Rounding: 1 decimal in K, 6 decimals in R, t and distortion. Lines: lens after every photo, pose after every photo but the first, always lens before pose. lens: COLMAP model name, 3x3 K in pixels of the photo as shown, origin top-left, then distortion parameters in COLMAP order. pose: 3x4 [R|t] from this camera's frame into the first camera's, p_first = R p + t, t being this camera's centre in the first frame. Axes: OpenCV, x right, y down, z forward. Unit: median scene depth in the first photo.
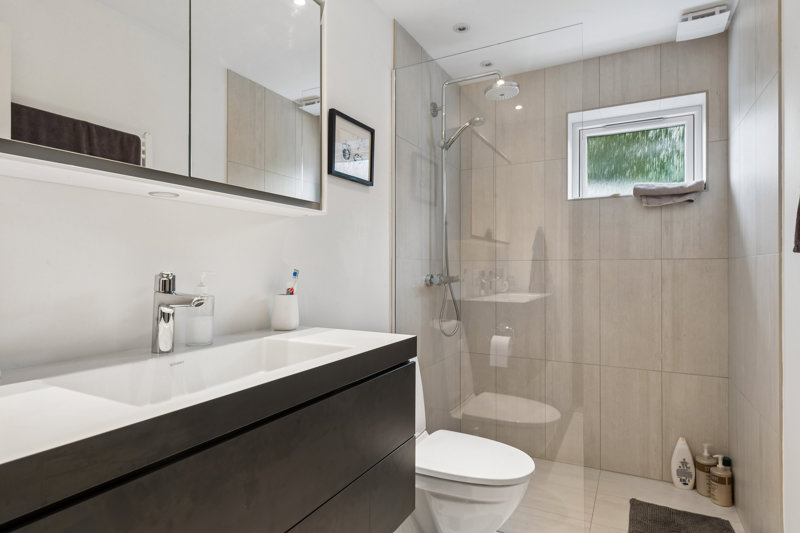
lens RADIAL K [[453.9, 0, 399.2], [0, 453.9, 291.4], [0, 0, 1]] dist [0.002015, 0.000367]
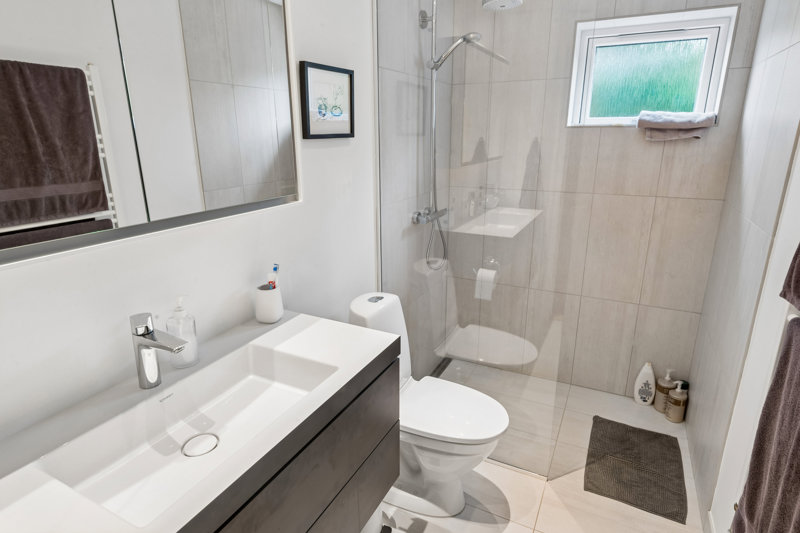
lens RADIAL K [[453.9, 0, 399.6], [0, 453.9, 266.5], [0, 0, 1]] dist [0.002015, 0.000367]
pose [[0.999767, -0.009997, 0.019142, 0.011820], [0.004004, 0.956847, 0.290565, -0.216160], [-0.021221, -0.290421, 0.956664, 0.045339]]
